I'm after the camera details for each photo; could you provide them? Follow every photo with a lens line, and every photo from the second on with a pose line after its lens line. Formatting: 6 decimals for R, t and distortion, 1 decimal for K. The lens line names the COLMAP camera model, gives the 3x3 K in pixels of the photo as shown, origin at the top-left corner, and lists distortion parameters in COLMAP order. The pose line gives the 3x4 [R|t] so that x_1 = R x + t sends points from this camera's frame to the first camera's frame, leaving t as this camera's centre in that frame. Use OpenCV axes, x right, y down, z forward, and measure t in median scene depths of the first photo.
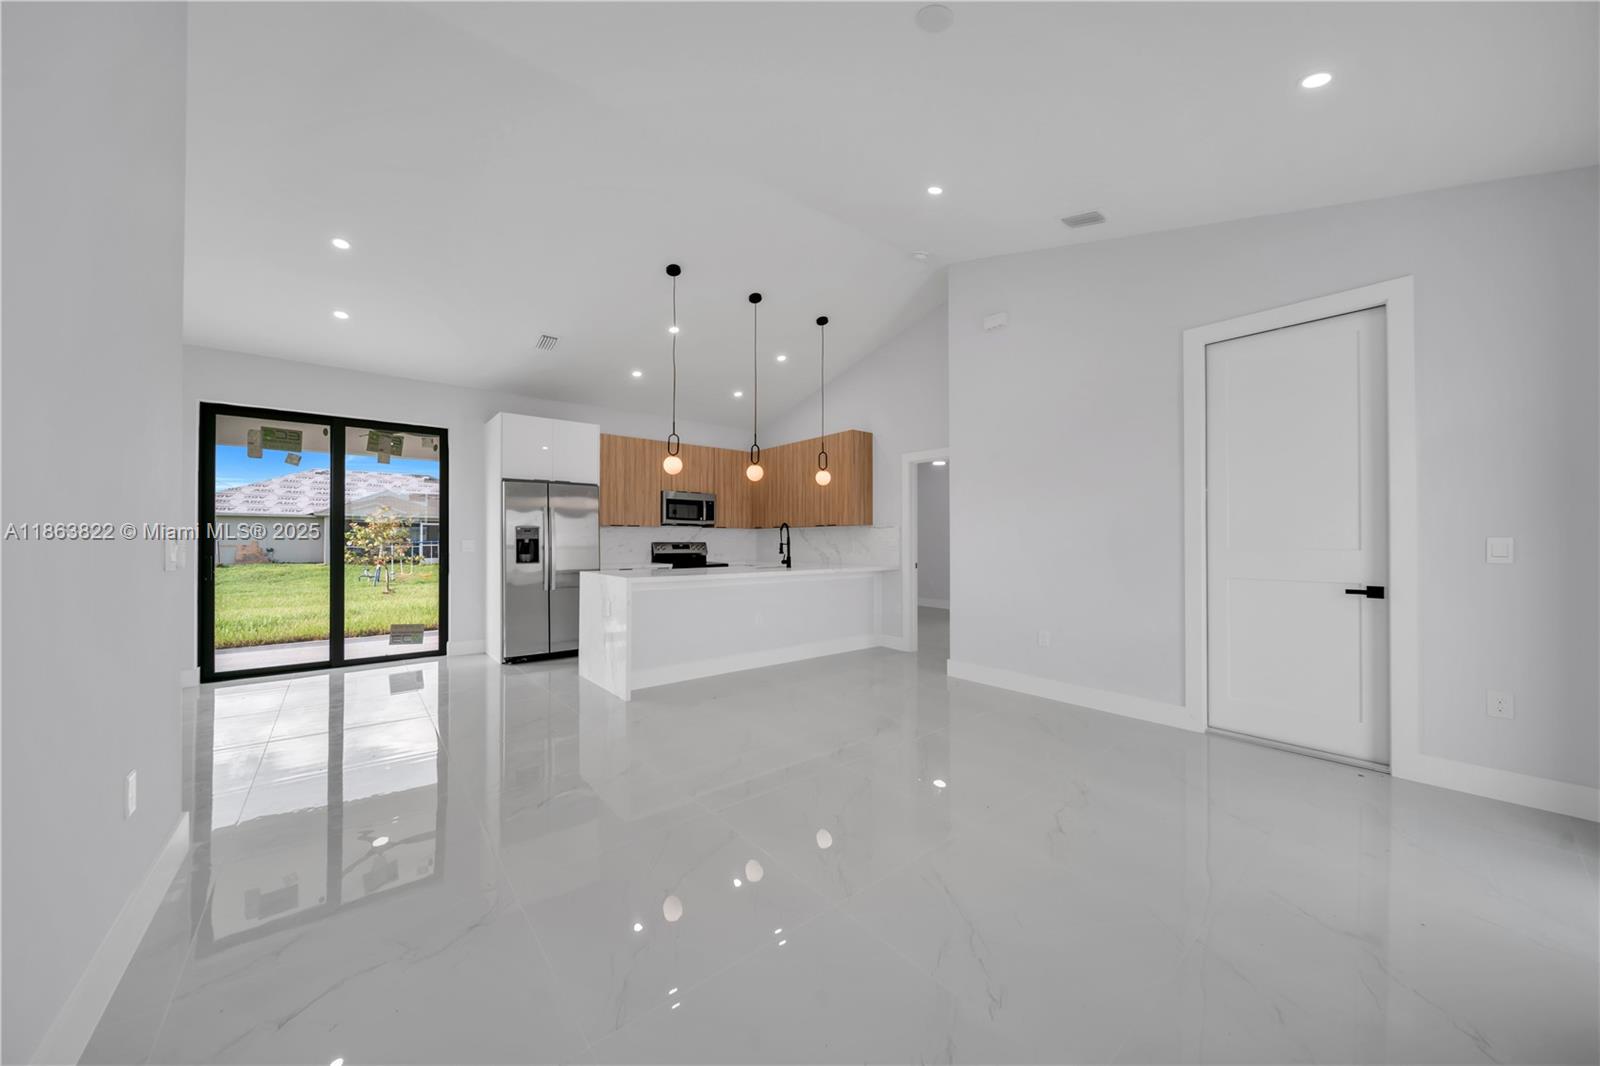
lens RADIAL K [[553.8, 0, 799.4], [0, 553.8, 537.4], [0, 0, 1]] dist [-0.000280, -0.000233]
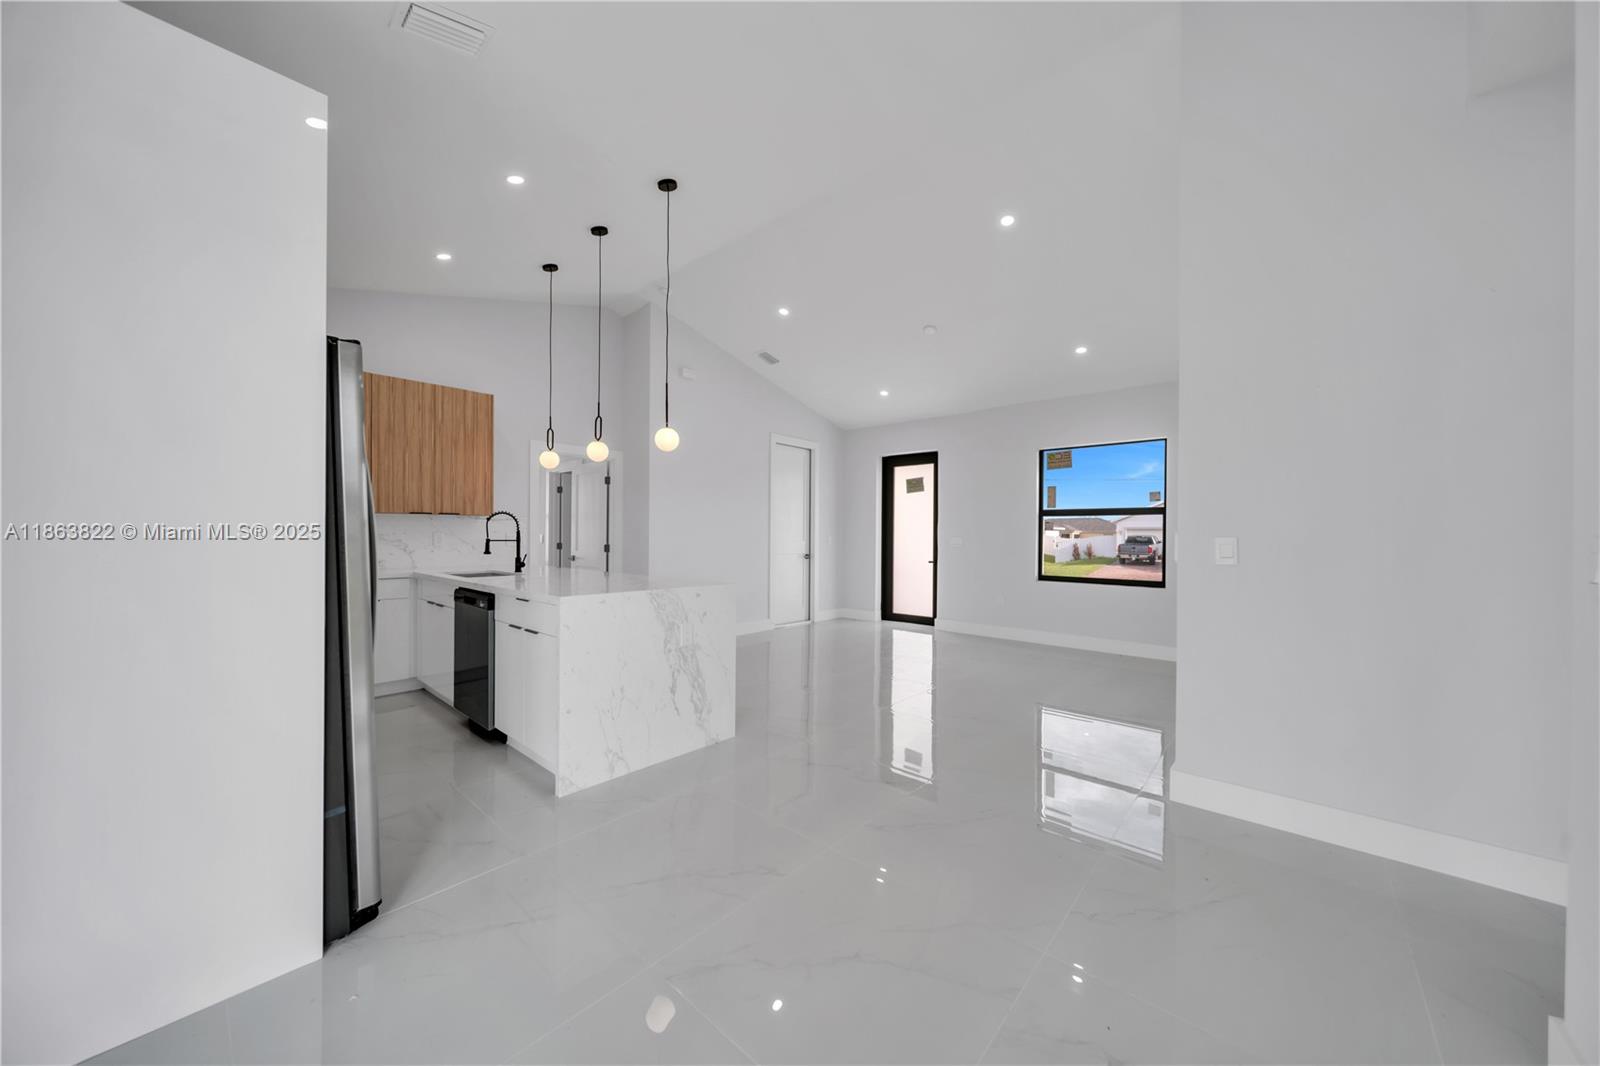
lens RADIAL K [[553.8, 0, 799.4], [0, 553.8, 537.4], [0, 0, 1]] dist [-0.000280, -0.000233]
pose [[-0.150249, -0.001715, 0.988647, -0.678626], [-0.010674, 0.999943, 0.000113, 0.003446], [-0.988591, -0.010536, -0.150259, 0.619550]]
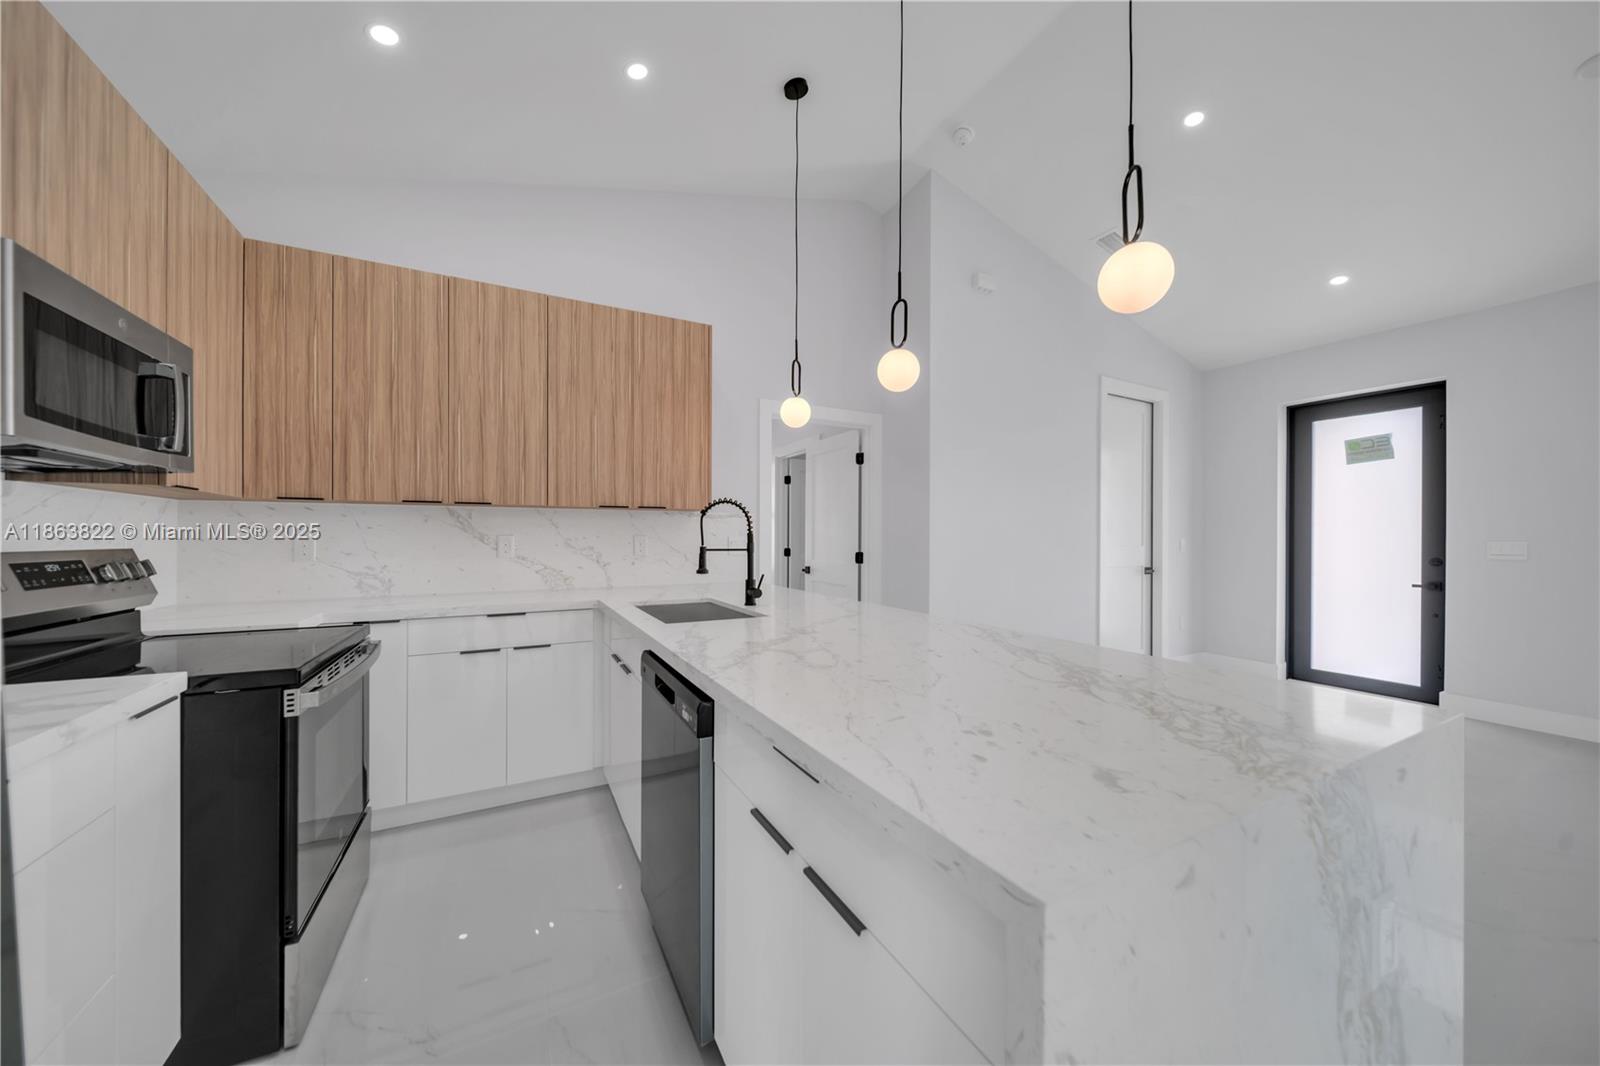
lens RADIAL K [[553.8, 0, 799.4], [0, 553.8, 537.4], [0, 0, 1]] dist [-0.000280, -0.000233]
pose [[0.196976, 0.000558, 0.980408, -0.357766], [-0.008083, 0.999967, 0.001054, 0.001793], [-0.980375, -0.008132, 0.196974, 0.737620]]
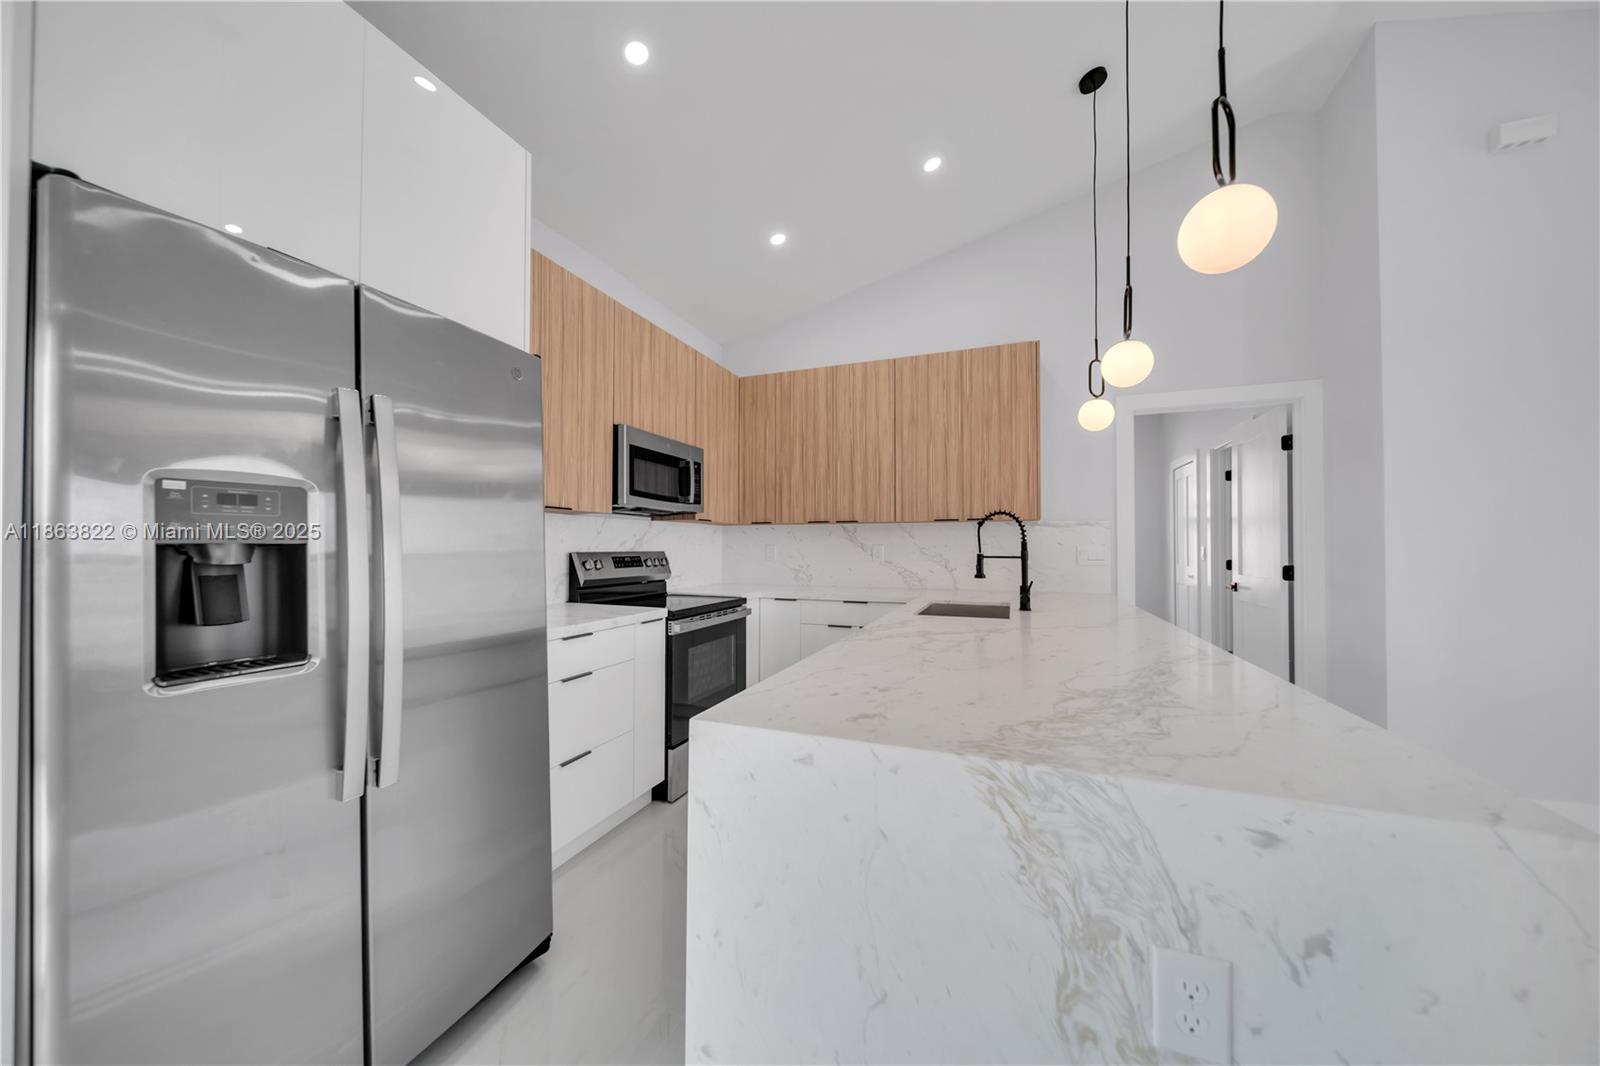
lens RADIAL K [[553.8, 0, 799.4], [0, 553.8, 537.4], [0, 0, 1]] dist [-0.000280, -0.000233]
pose [[0.869275, 0.009655, 0.494234, -0.331383], [-0.004090, 0.999916, -0.012340, 0.002124], [-0.494312, 0.008705, 0.869241, 0.590093]]
